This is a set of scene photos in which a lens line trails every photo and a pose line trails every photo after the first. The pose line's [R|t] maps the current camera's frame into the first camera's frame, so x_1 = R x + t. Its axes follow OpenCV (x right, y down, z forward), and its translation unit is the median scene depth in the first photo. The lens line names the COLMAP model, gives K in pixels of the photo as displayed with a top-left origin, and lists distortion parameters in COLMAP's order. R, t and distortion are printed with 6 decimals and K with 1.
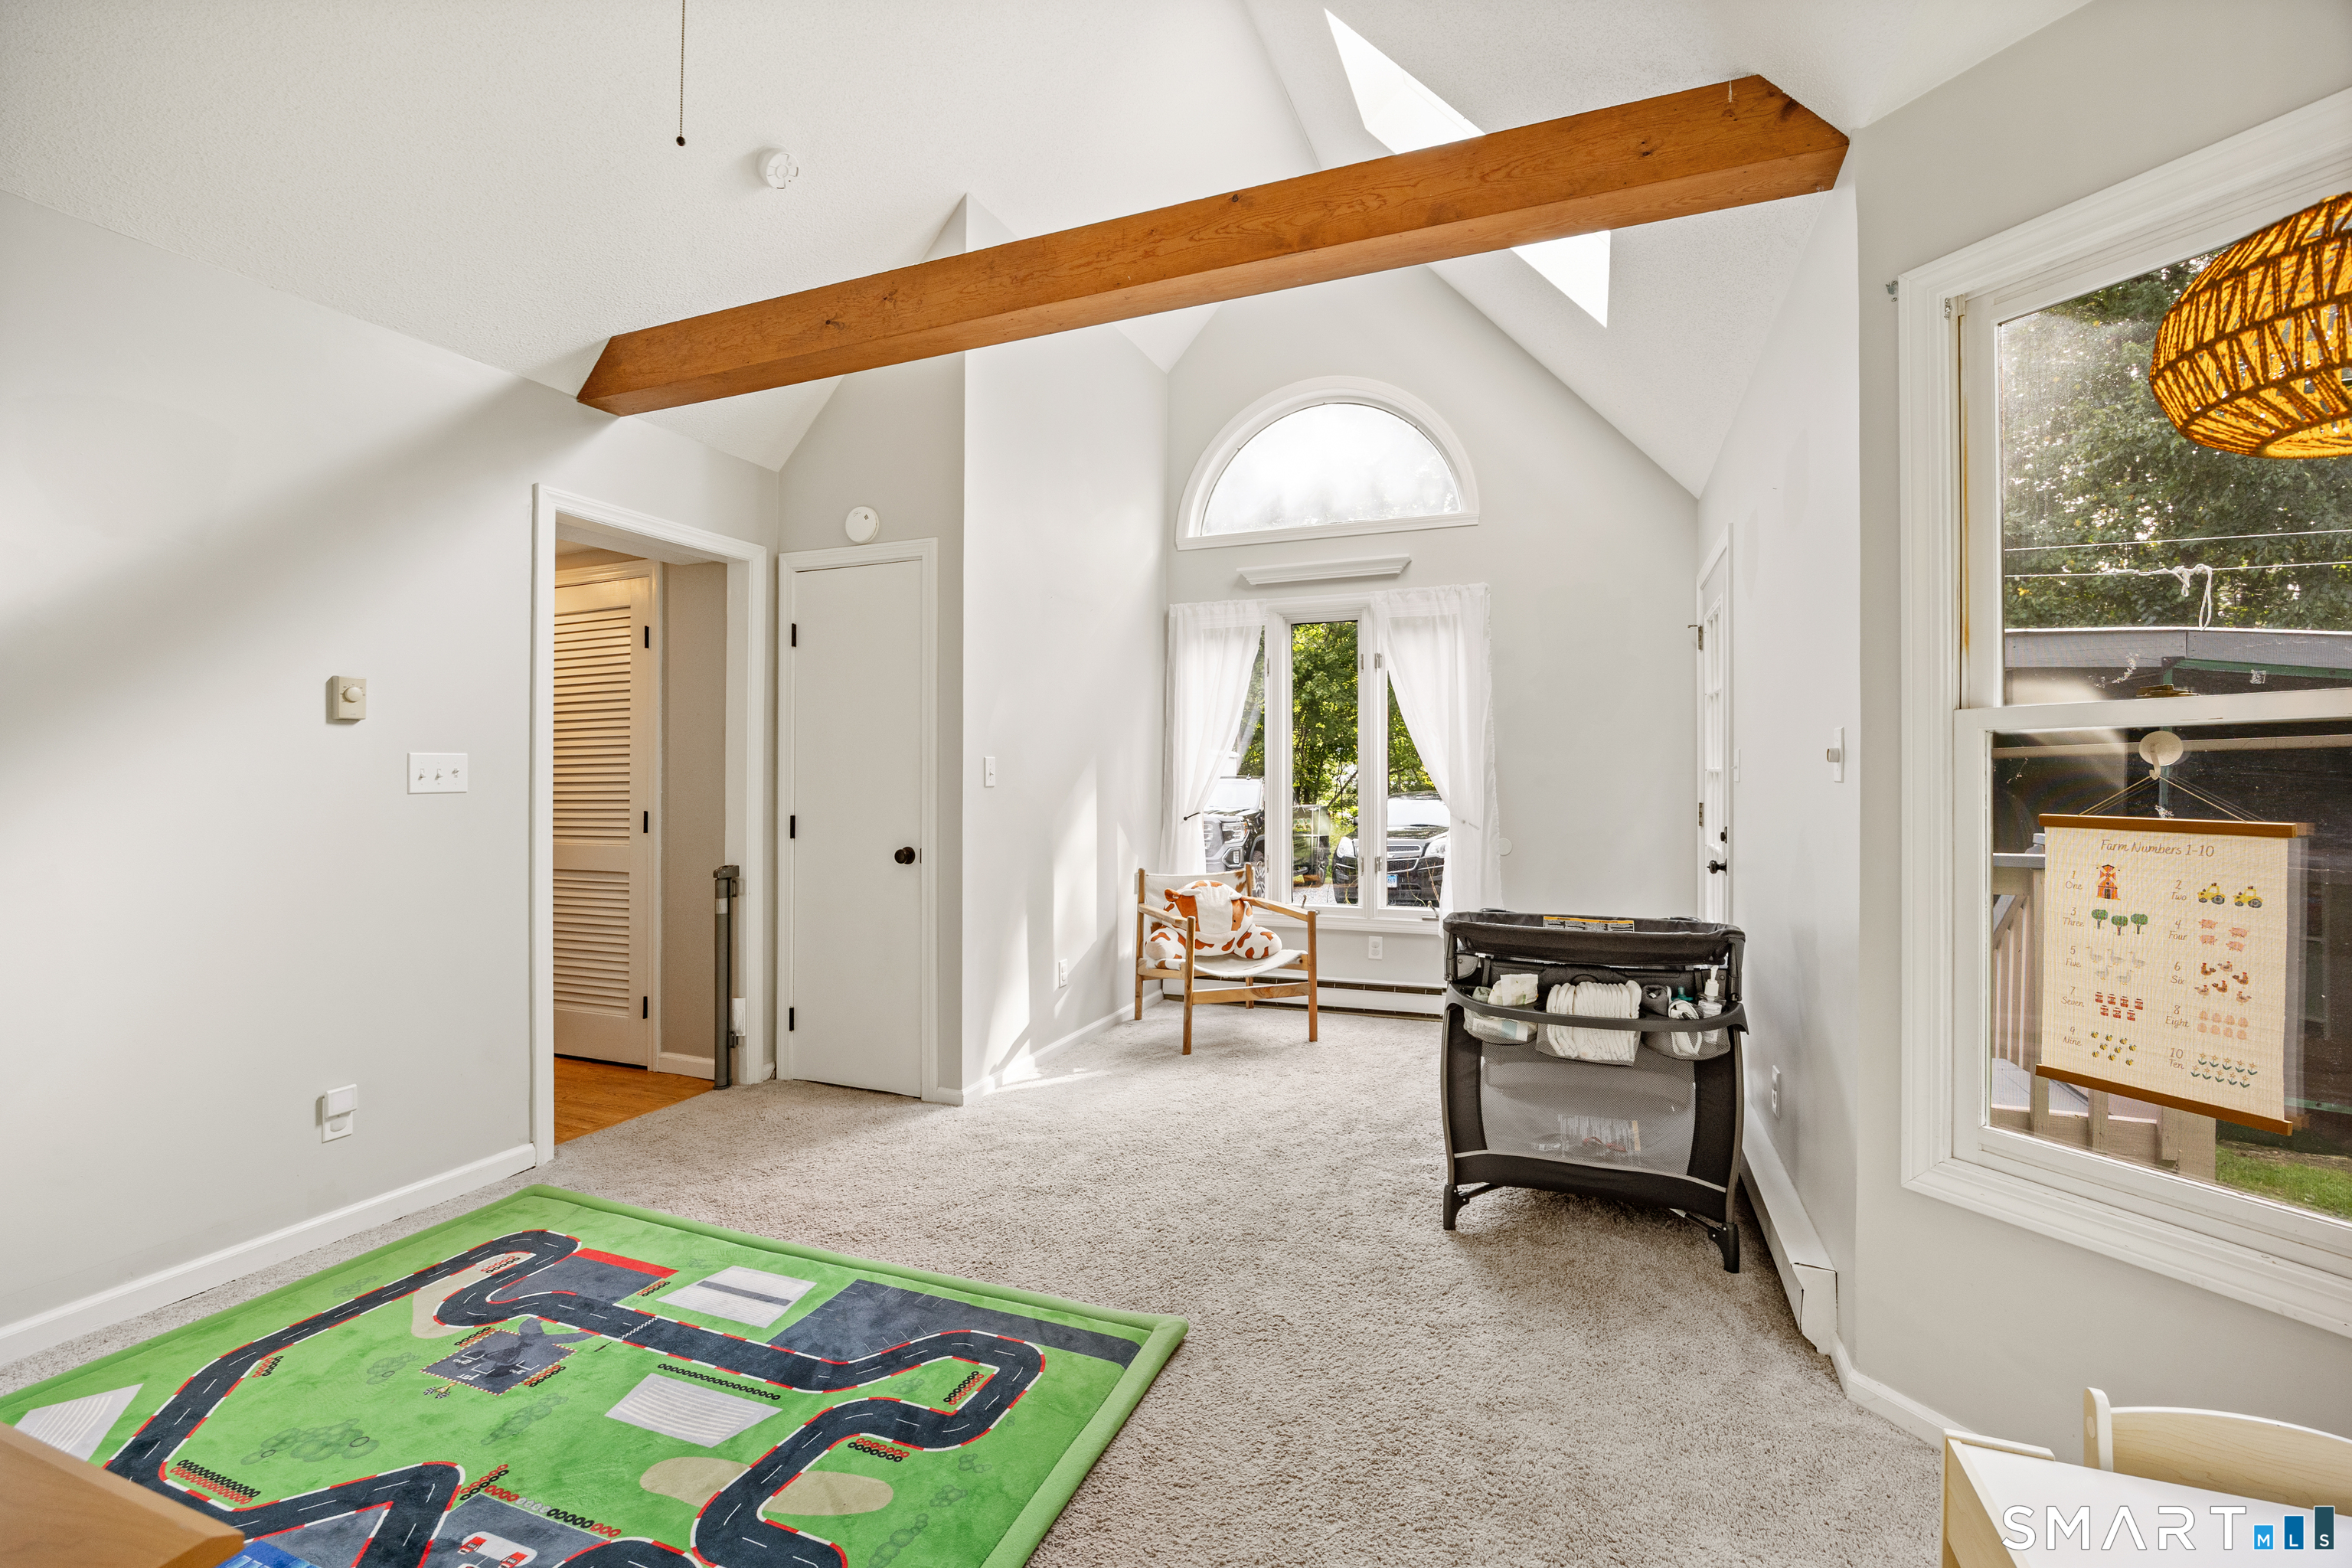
lens RADIAL K [[1043.2, 0, 1181.7], [0, 1043.2, 786.3], [0, 0, 1]] dist [-0.012966, 0.000331]
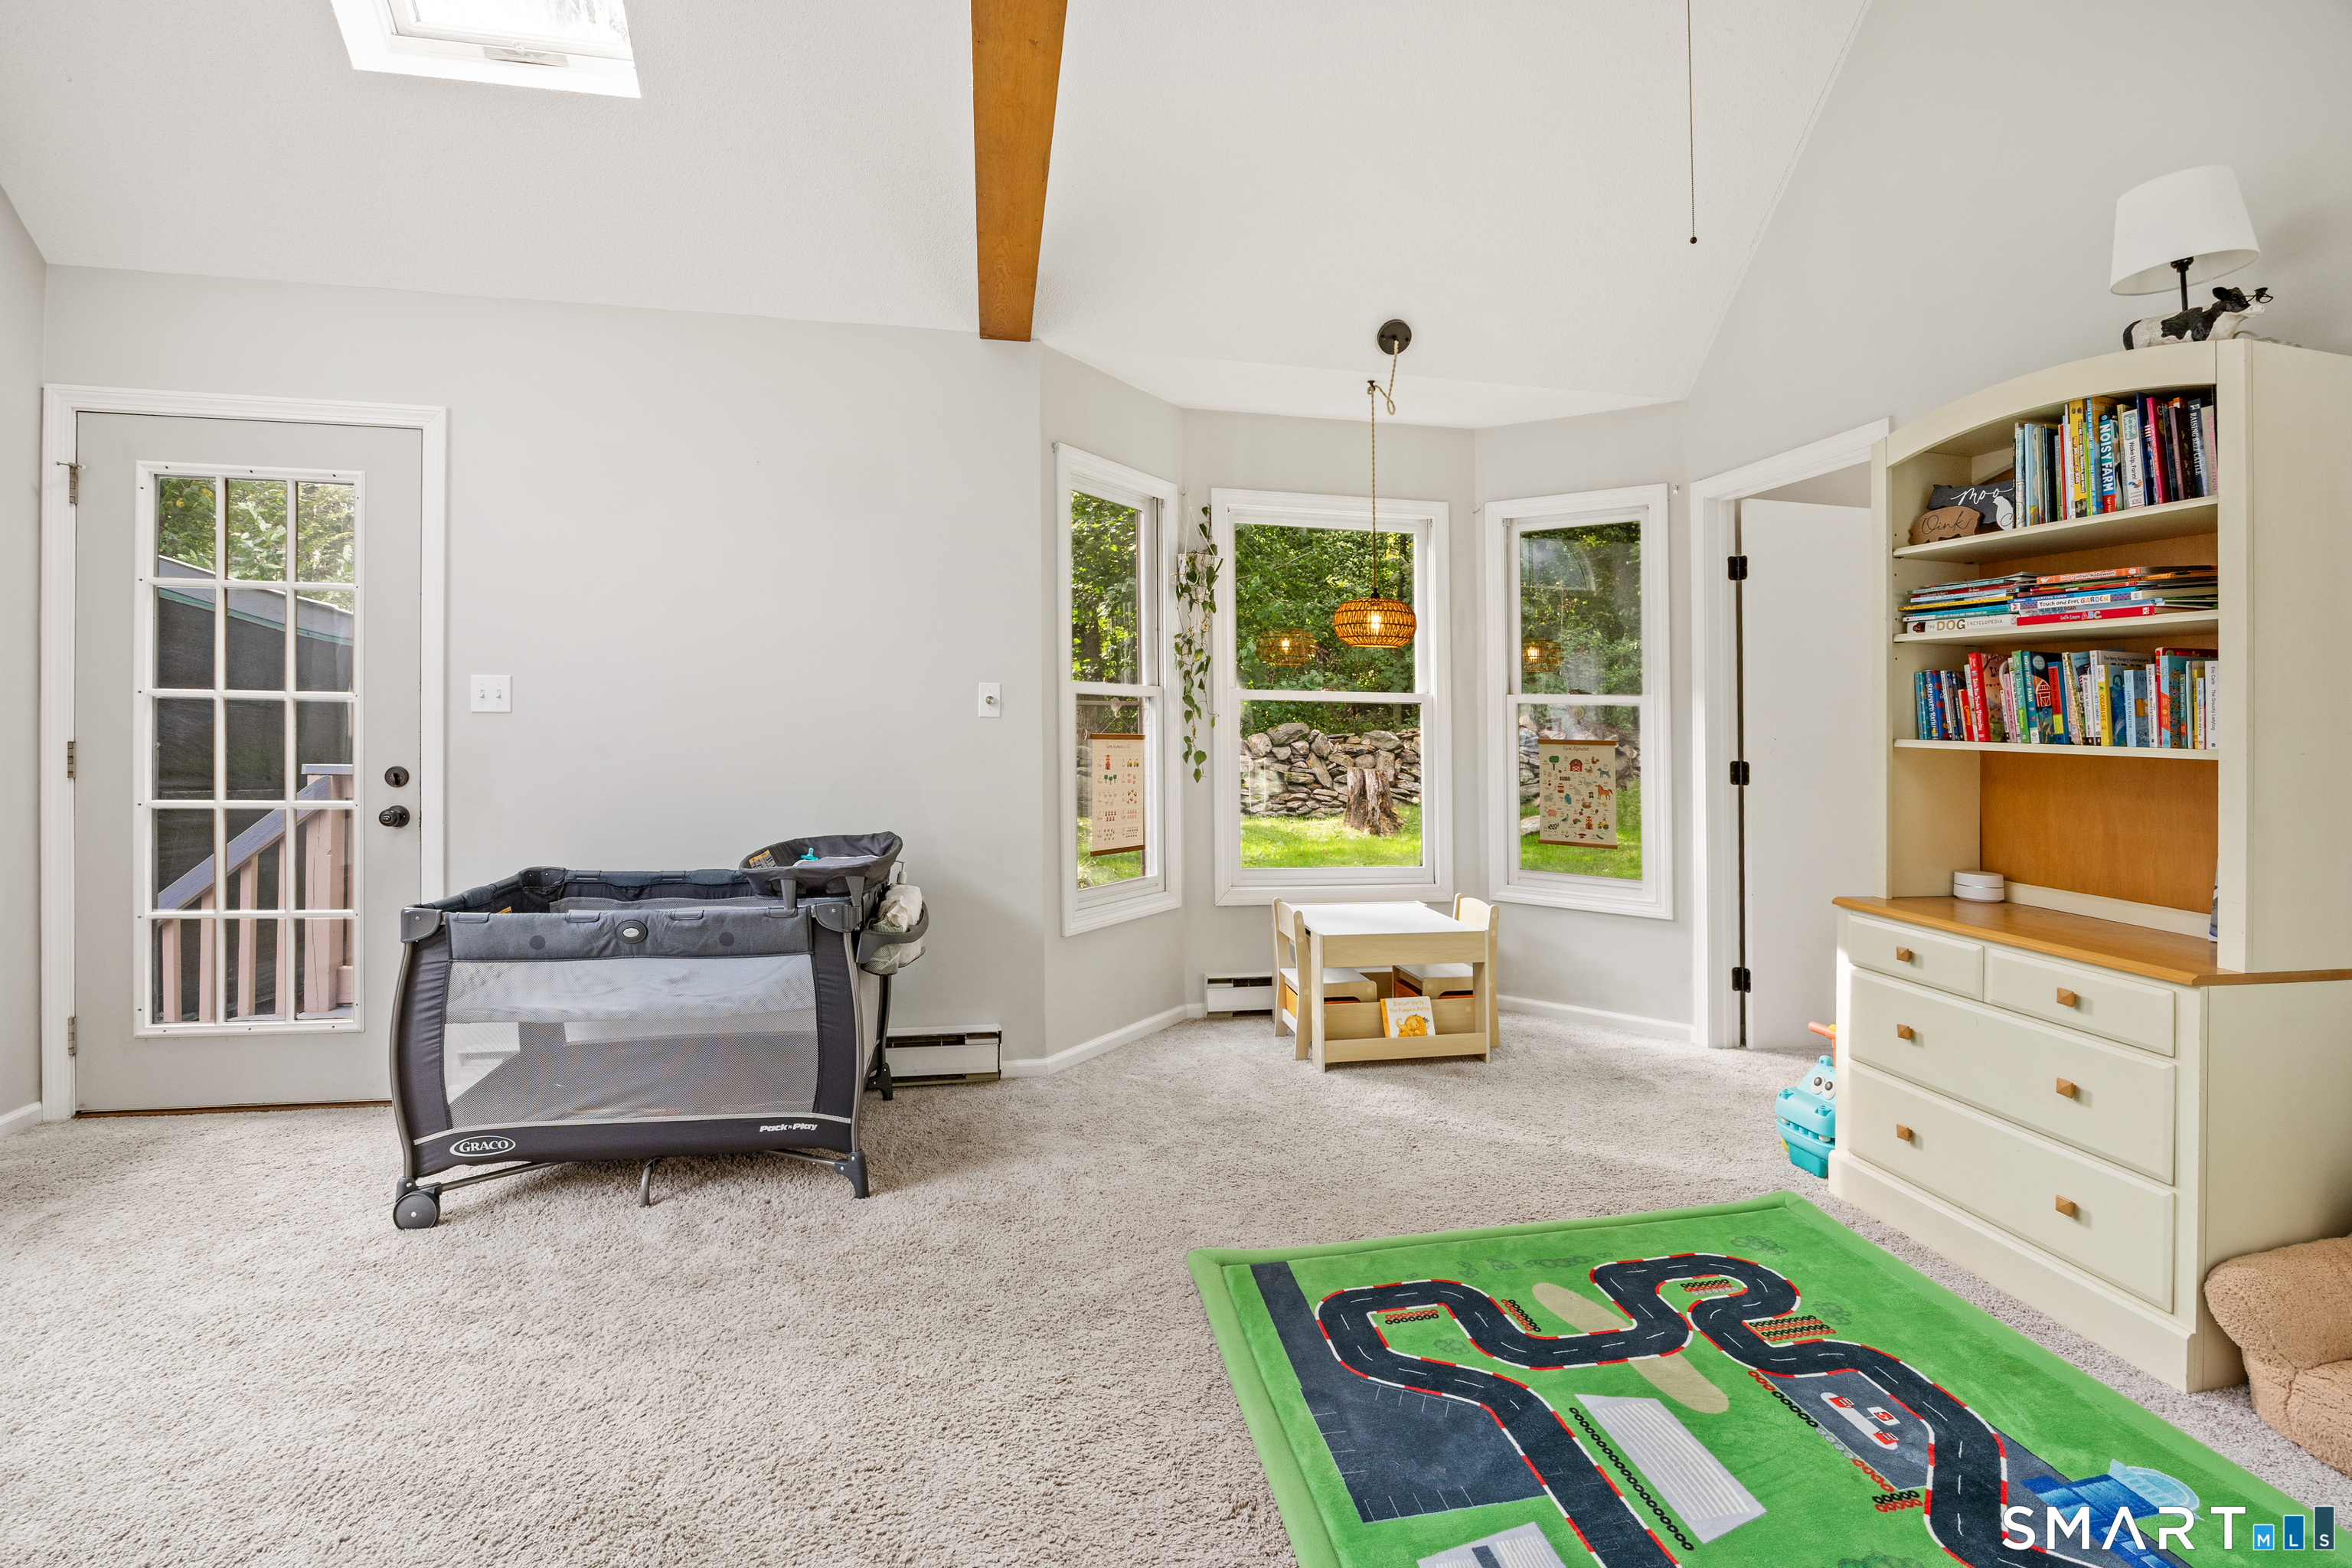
lens RADIAL K [[1043.2, 0, 1202.0], [0, 1043.2, 714.4], [0, 0, 1]] dist [-0.012966, 0.000331]
pose [[-0.553083, 0.000204, 0.833126, -0.866105], [-0.003294, 0.999992, -0.002431, -0.007288], [-0.833120, -0.004089, -0.553078, 1.594563]]
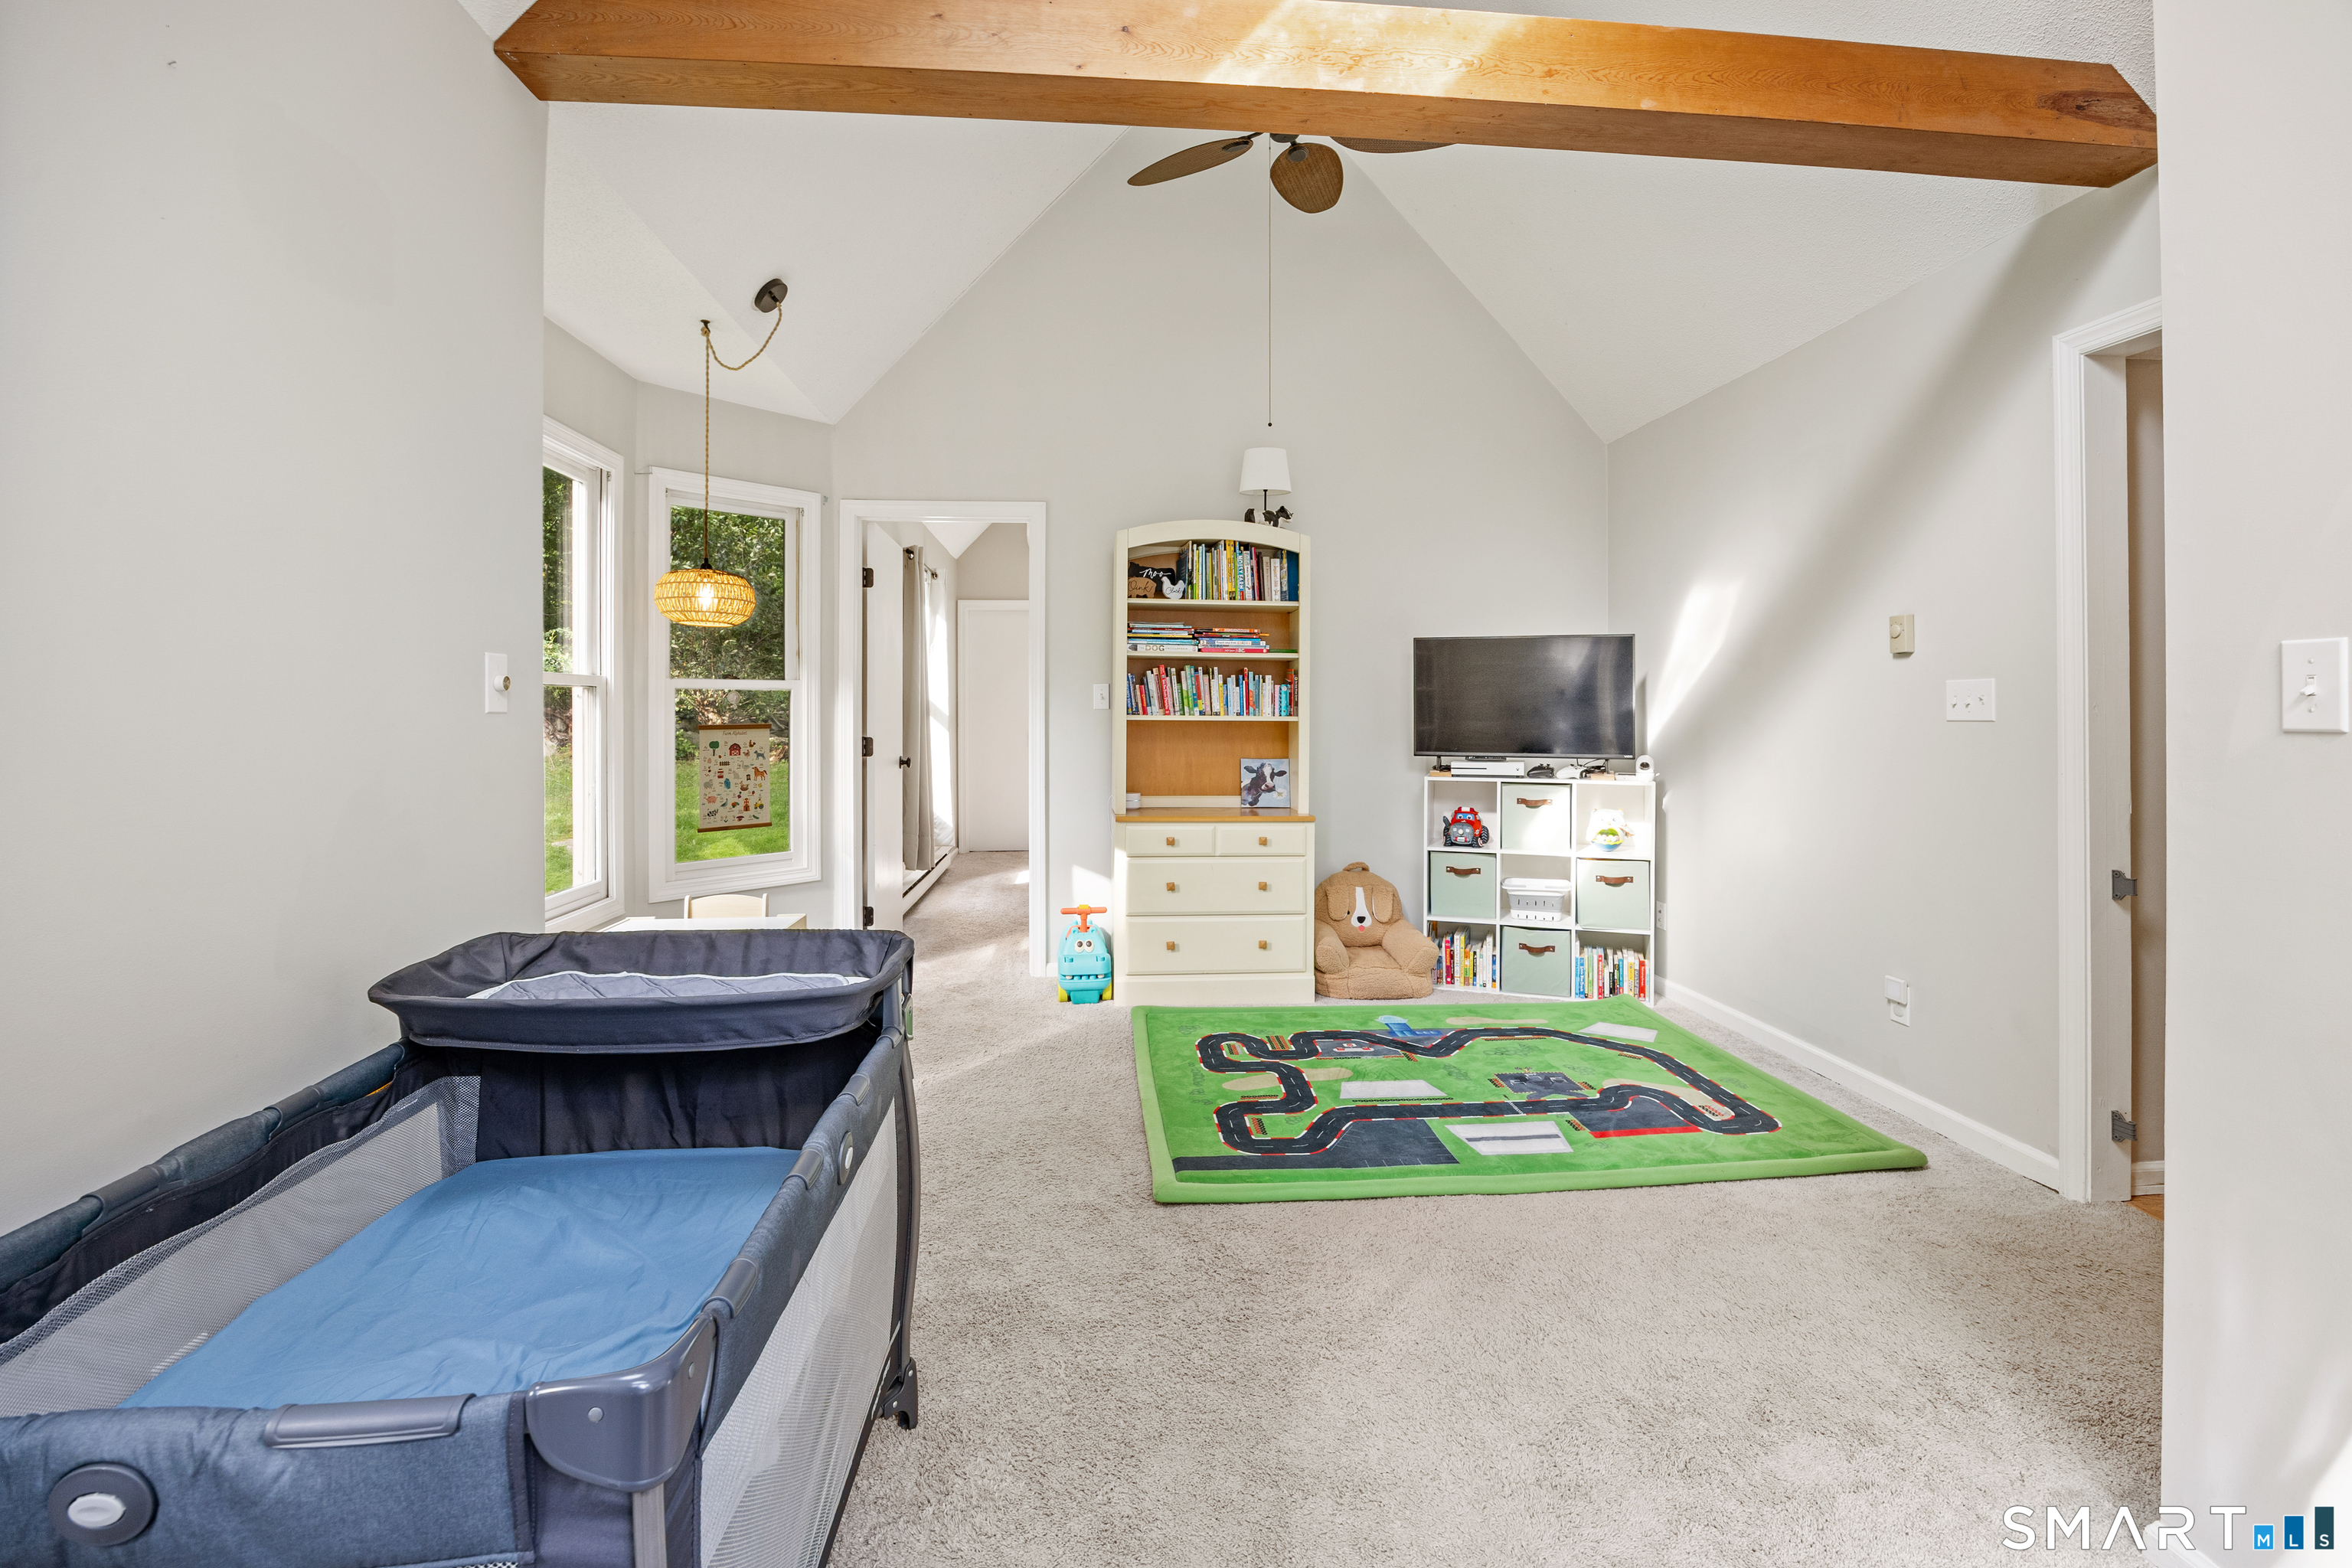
lens RADIAL K [[1043.2, 0, 1181.7], [0, 1043.2, 689.4], [0, 0, 1]] dist [-0.012966, 0.000331]
pose [[-0.893988, -0.001921, -0.448087, 0.500324], [-0.000749, 0.999996, -0.002793, -0.028289], [0.448091, -0.002161, -0.893986, 2.076357]]
